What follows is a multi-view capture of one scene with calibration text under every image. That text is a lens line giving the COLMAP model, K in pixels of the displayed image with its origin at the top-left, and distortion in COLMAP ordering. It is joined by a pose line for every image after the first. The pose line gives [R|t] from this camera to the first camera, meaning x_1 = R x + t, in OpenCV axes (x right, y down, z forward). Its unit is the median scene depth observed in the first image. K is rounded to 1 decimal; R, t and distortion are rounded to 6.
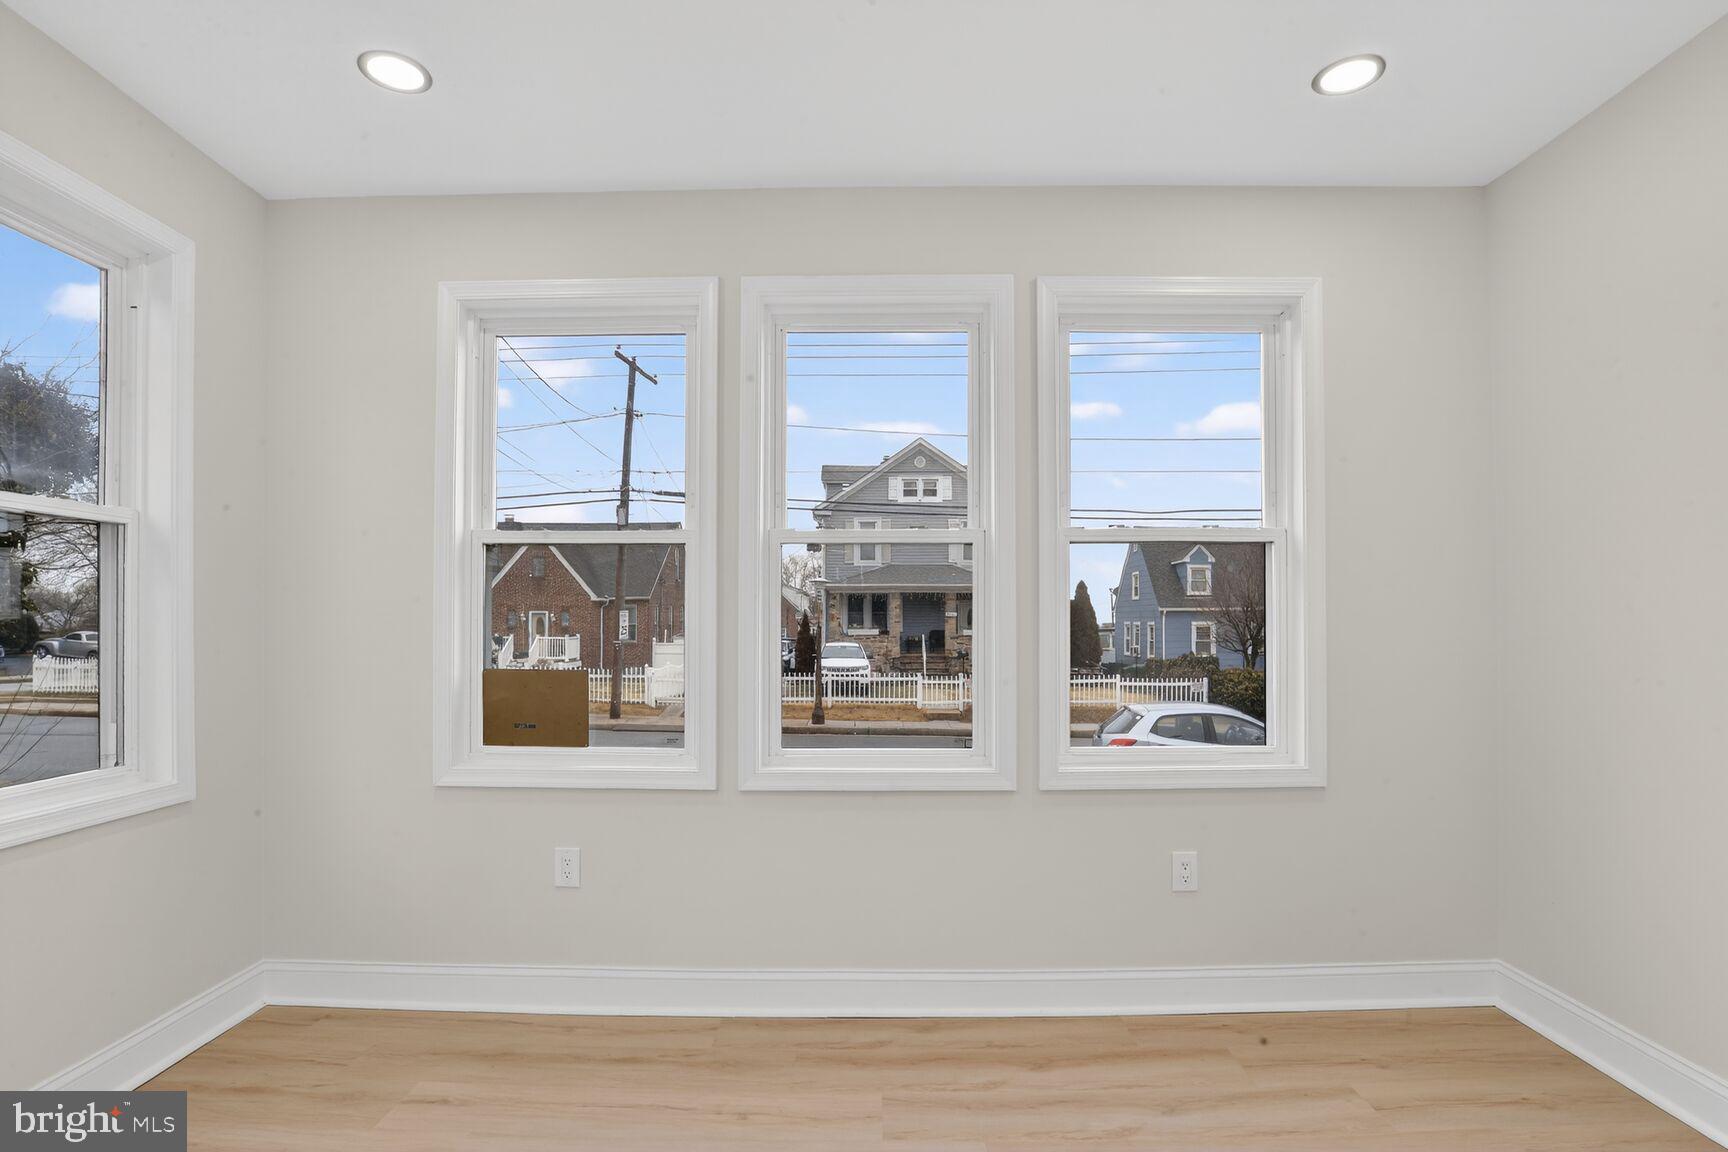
lens RADIAL K [[906.8, 0, 860.8], [0, 906.8, 591.4], [0, 0, 1]] dist [-0.033647, -0.000664]
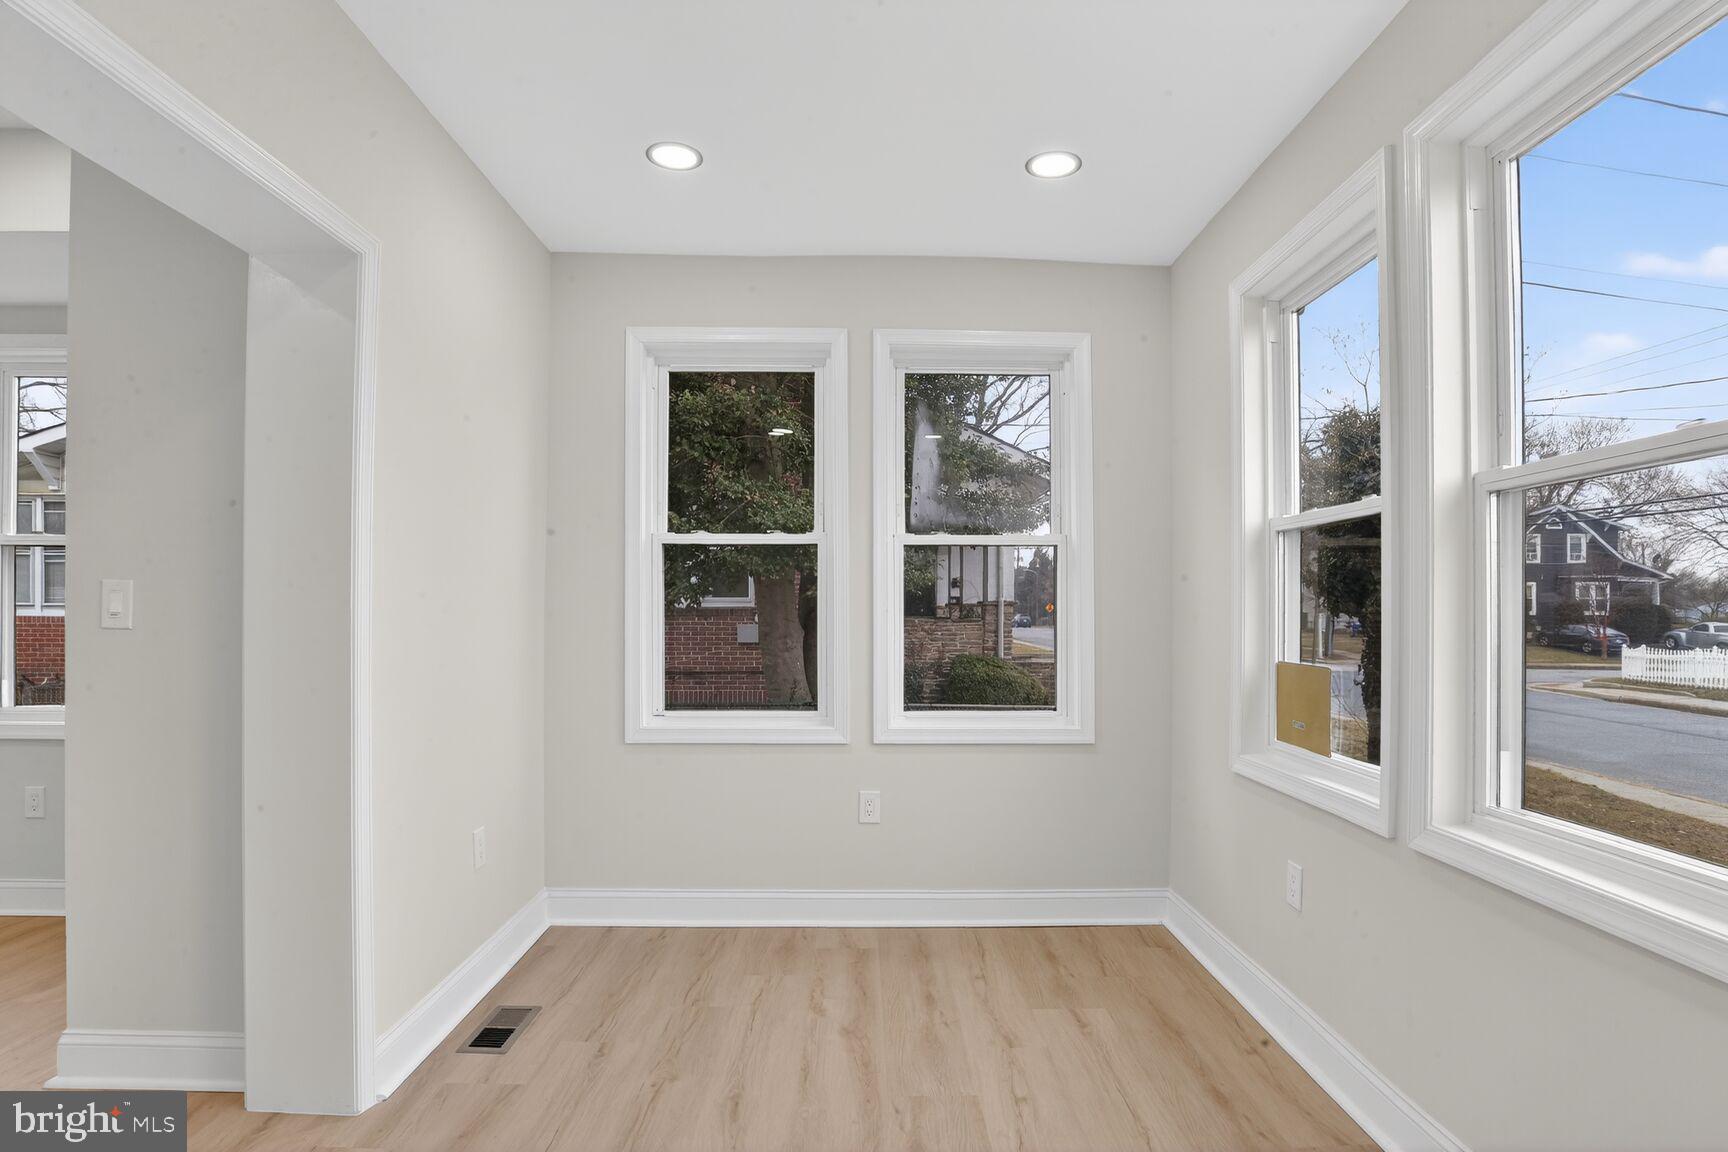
lens RADIAL K [[906.8, 0, 860.8], [0, 906.8, 591.4], [0, 0, 1]] dist [-0.033647, -0.000664]
pose [[0.049891, -0.013569, -0.998662, 0.540413], [0.024245, 0.999629, -0.012371, 0.015558], [0.998460, -0.023596, 0.050202, 0.528470]]
